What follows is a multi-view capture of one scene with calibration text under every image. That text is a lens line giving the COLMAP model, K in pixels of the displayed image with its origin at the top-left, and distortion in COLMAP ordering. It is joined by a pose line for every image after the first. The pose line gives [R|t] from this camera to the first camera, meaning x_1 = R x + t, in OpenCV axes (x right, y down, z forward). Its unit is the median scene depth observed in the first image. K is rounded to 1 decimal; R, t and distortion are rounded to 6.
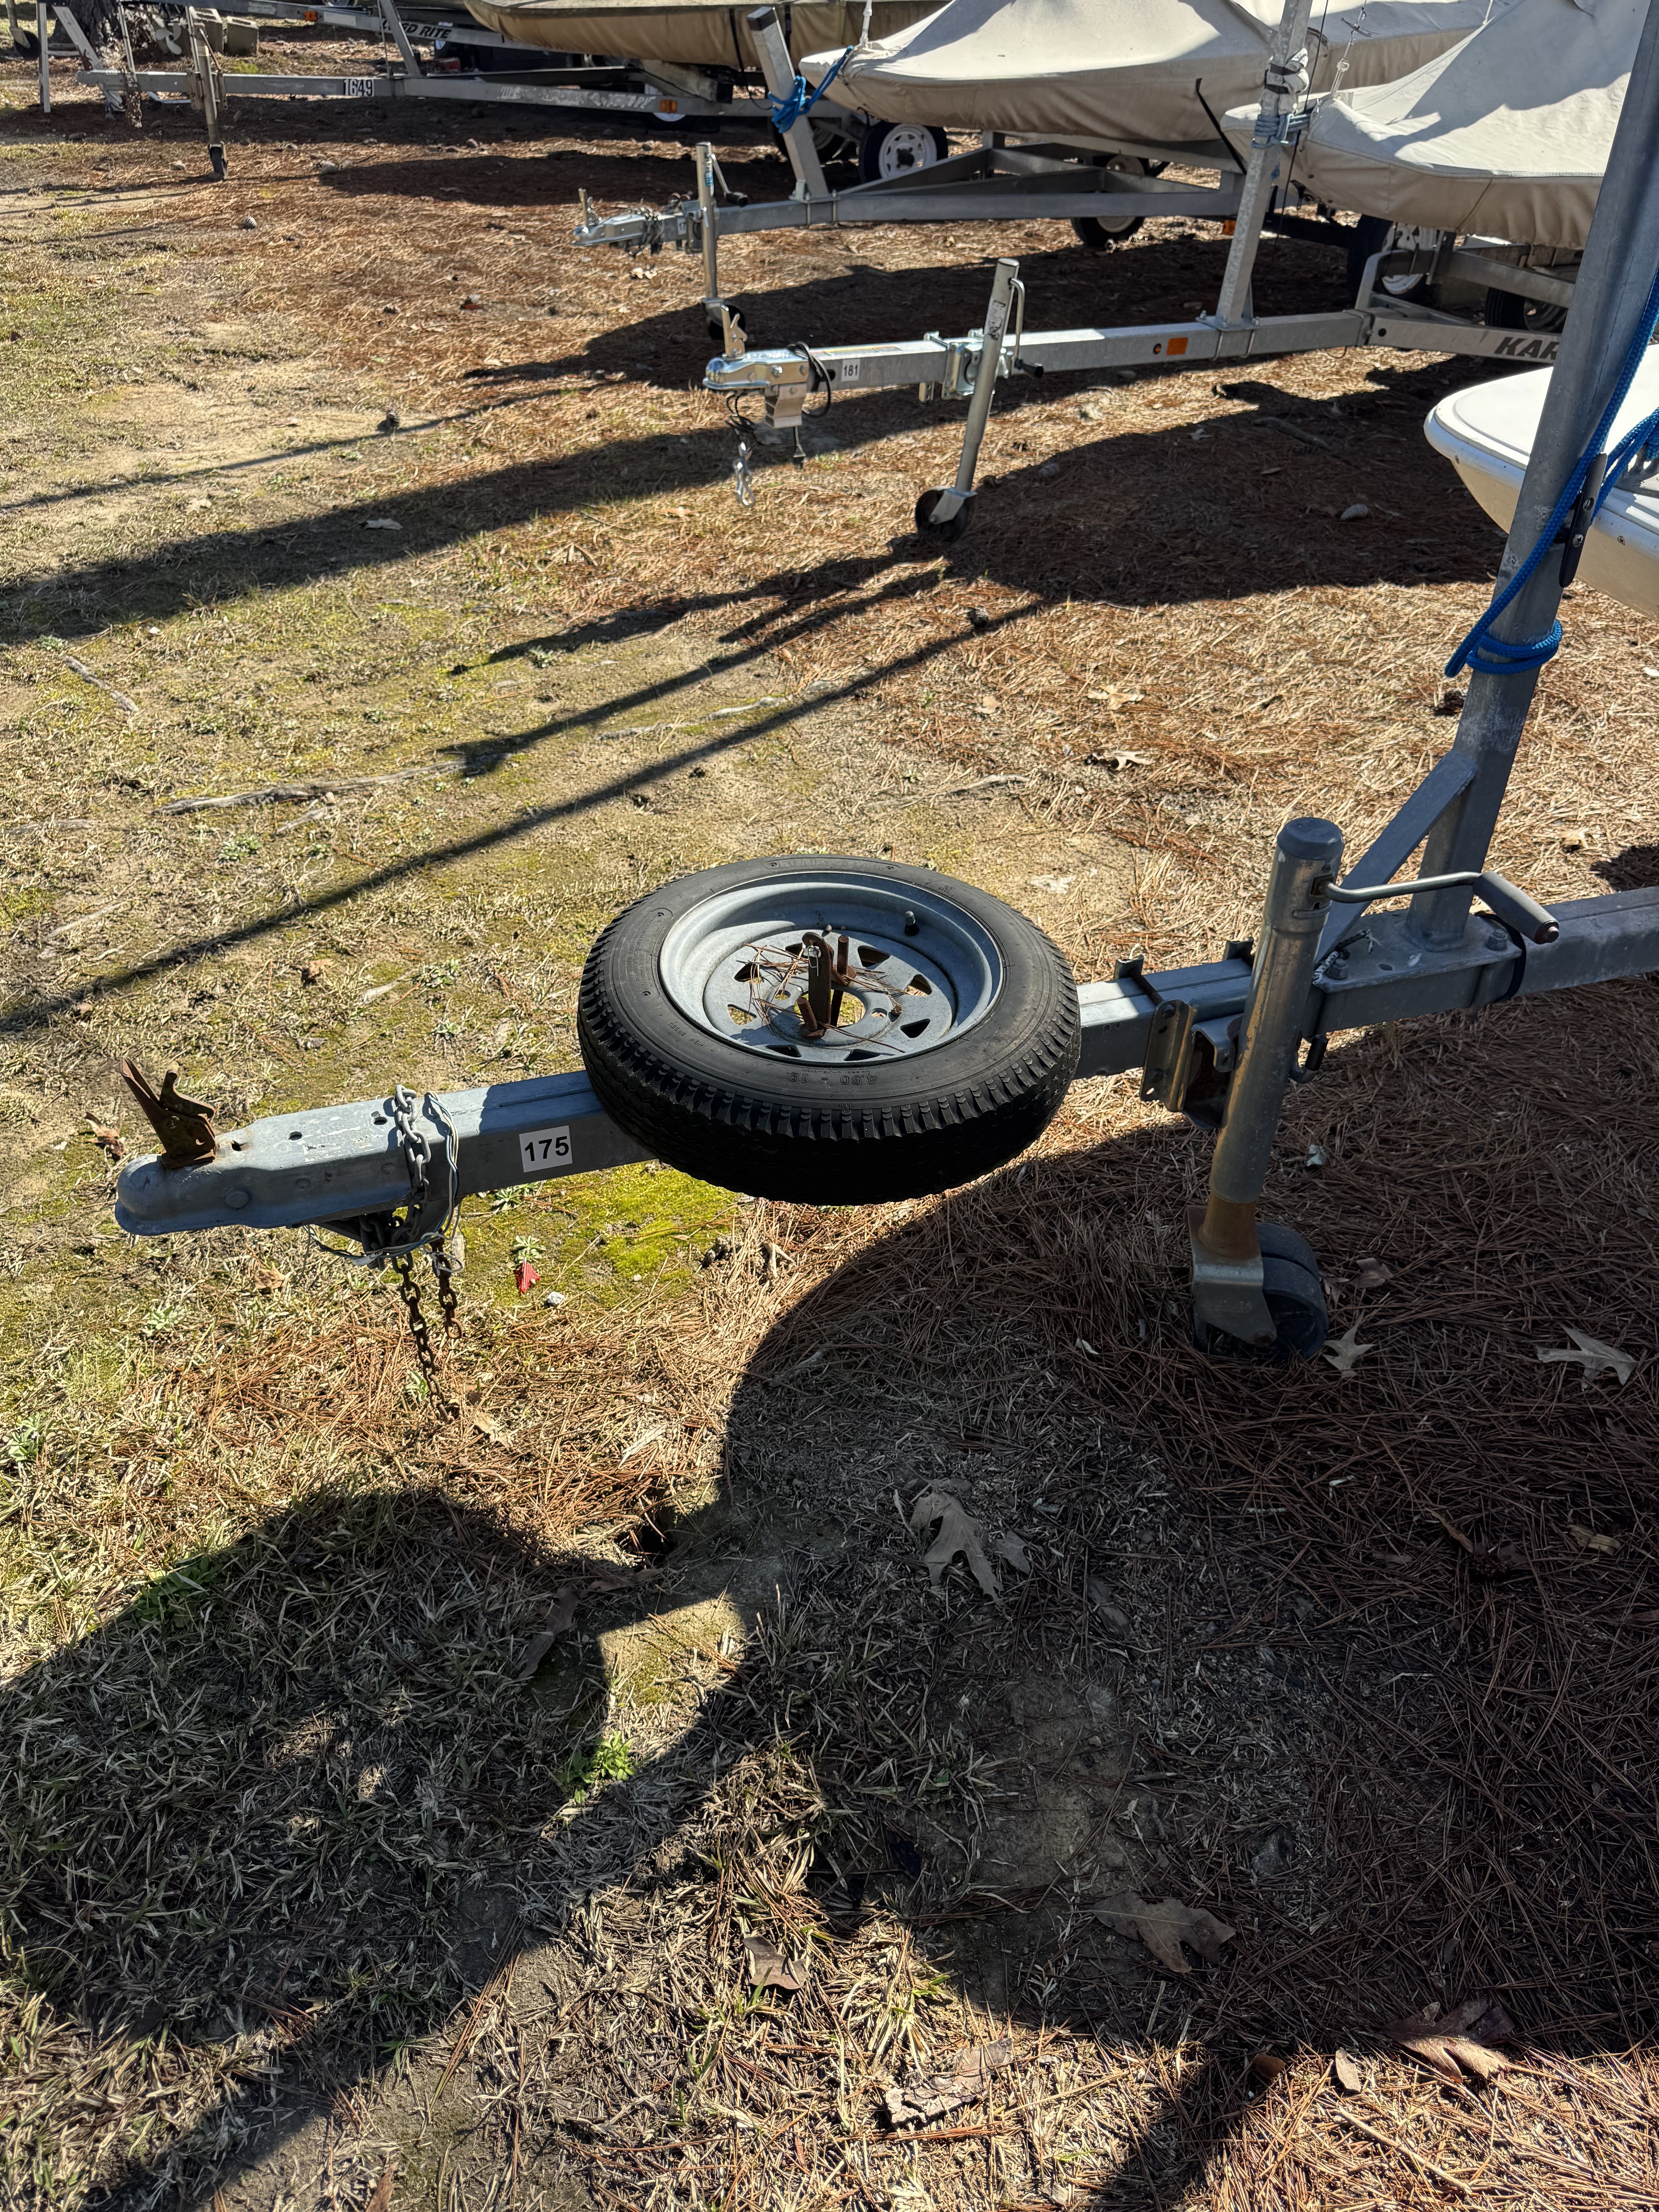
lens RADIAL K [[1560.3, 0, 846.7], [0, 1560.3, 1096.7], [0, 0, 1]] dist [0.012522, -0.010234]
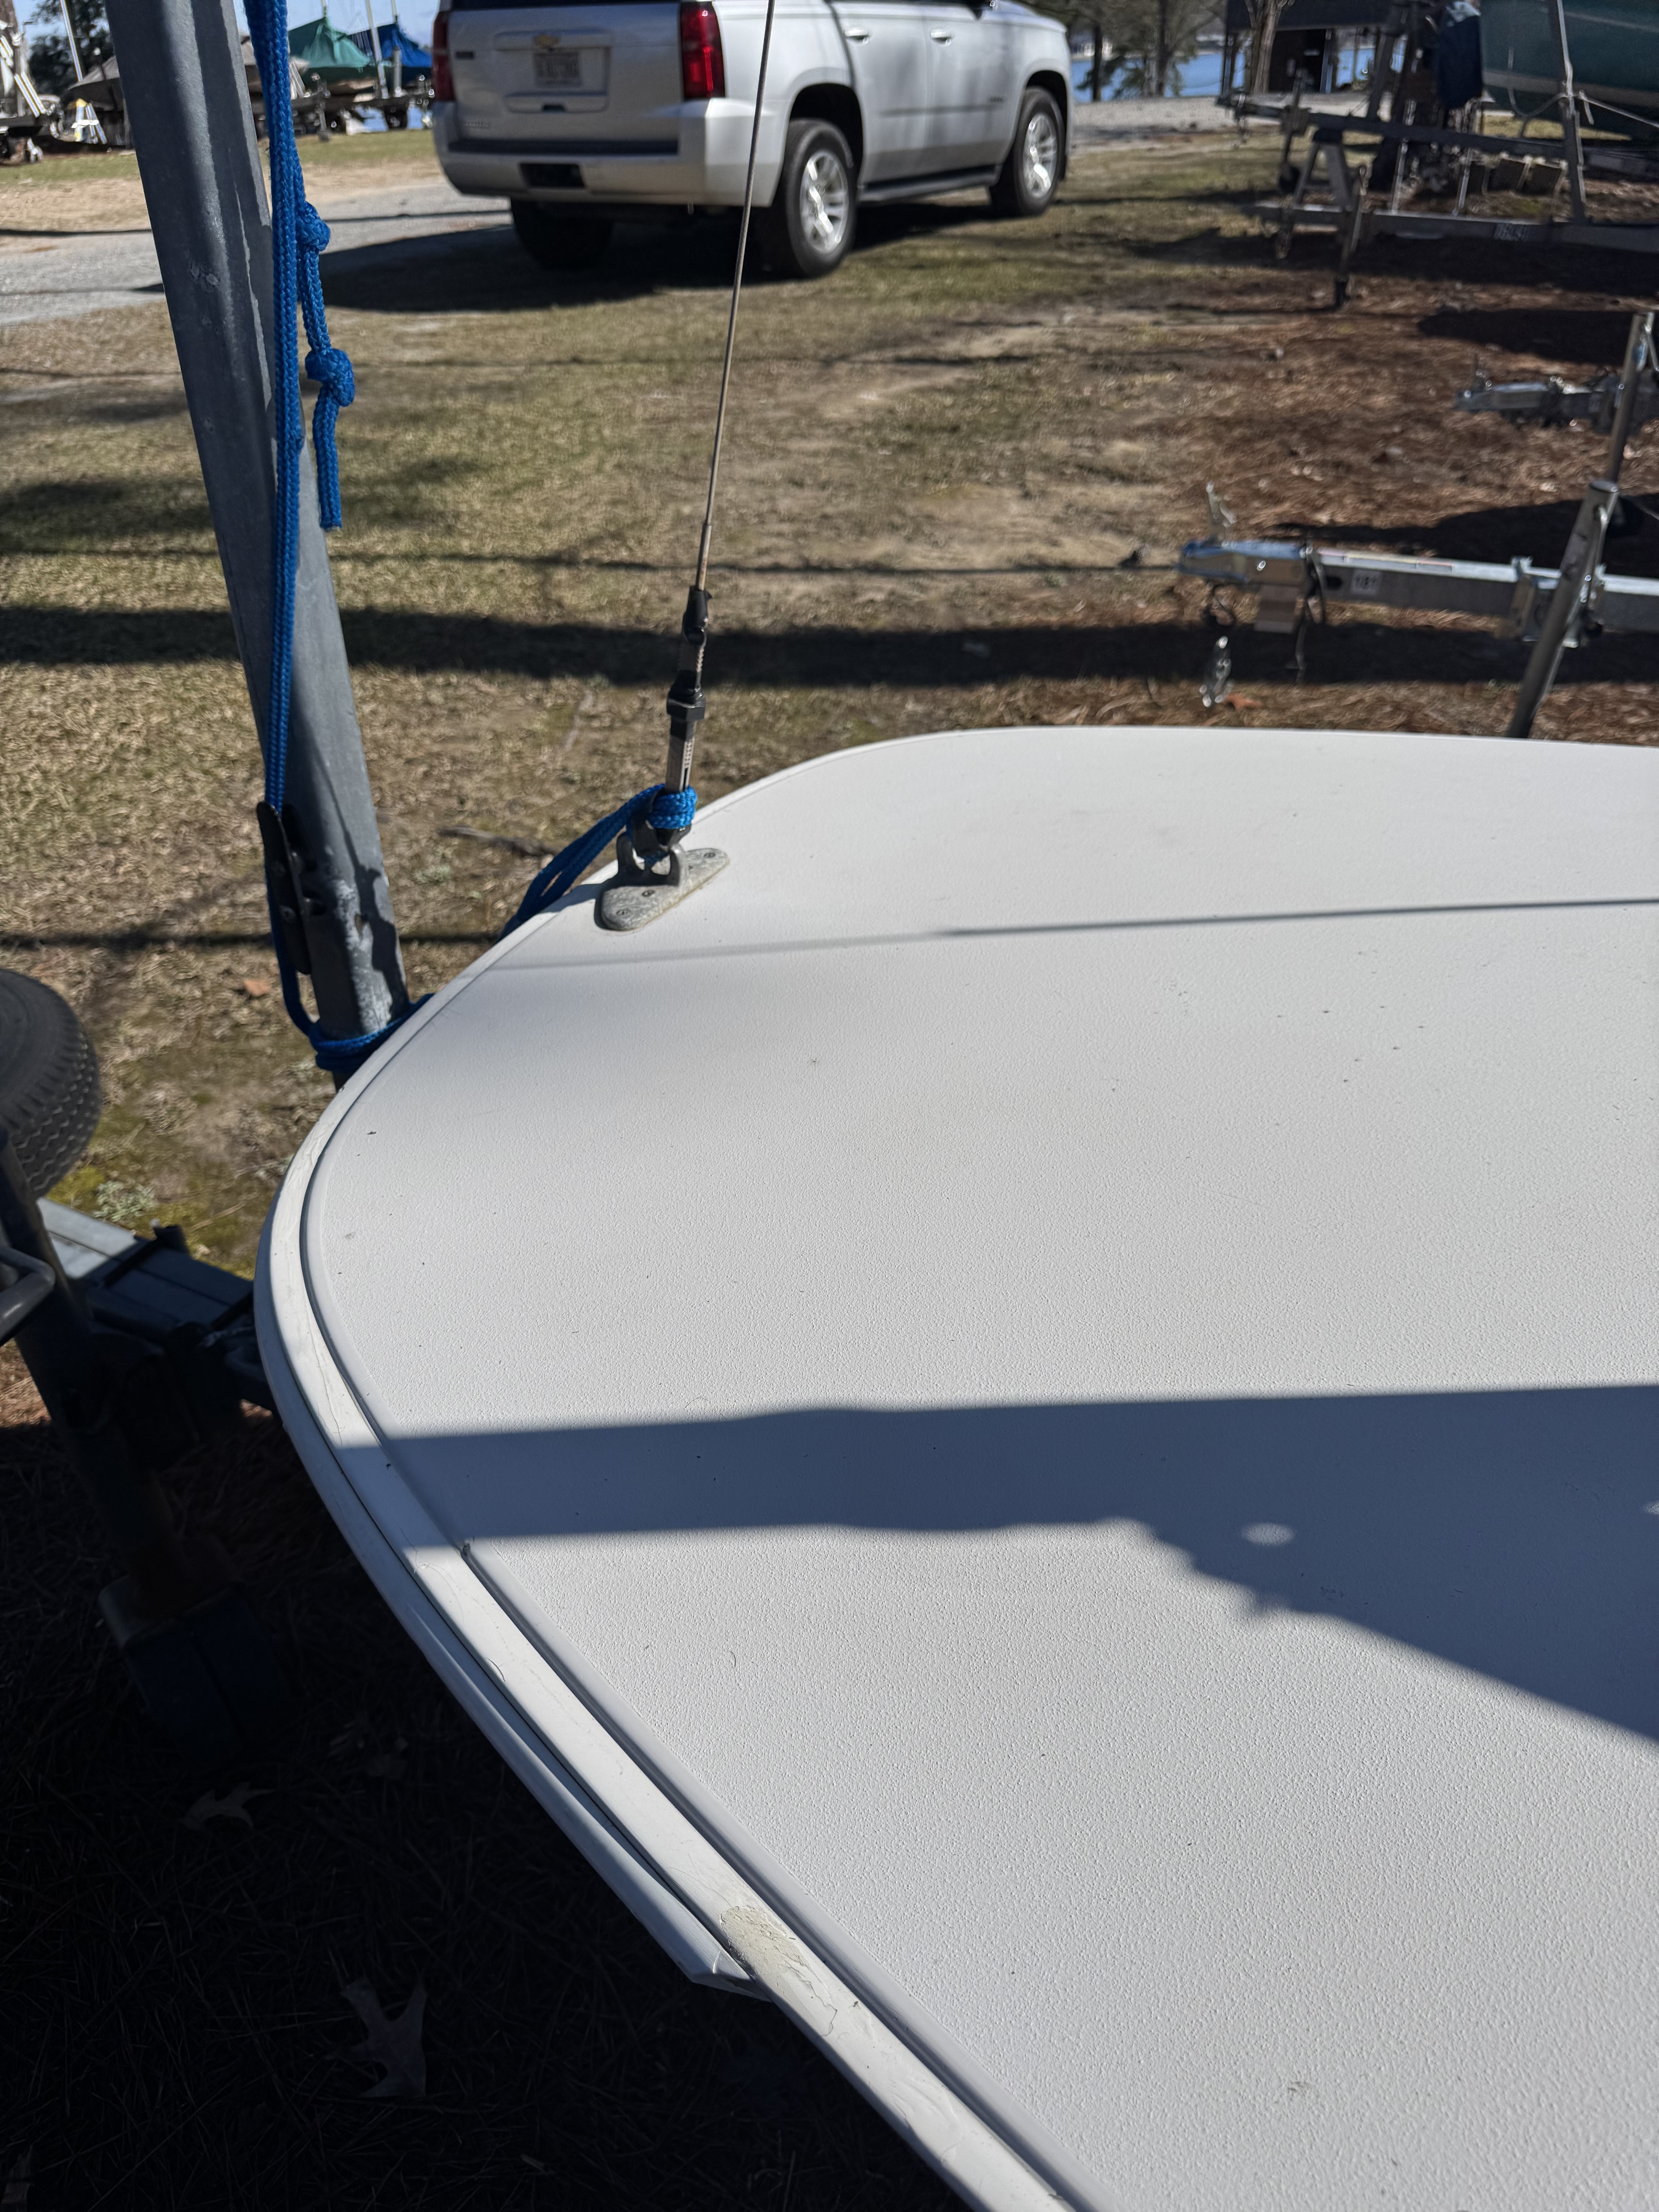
lens RADIAL K [[1560.3, 0, 798.1], [0, 1560.3, 1200.3], [0, 0, 1]] dist [0.012522, -0.010234]
pose [[0.698548, 0.418370, -0.580515, 0.351450], [-0.427317, 0.894627, 0.130546, -0.138237], [0.573961, 0.156871, 0.803717, 0.201500]]
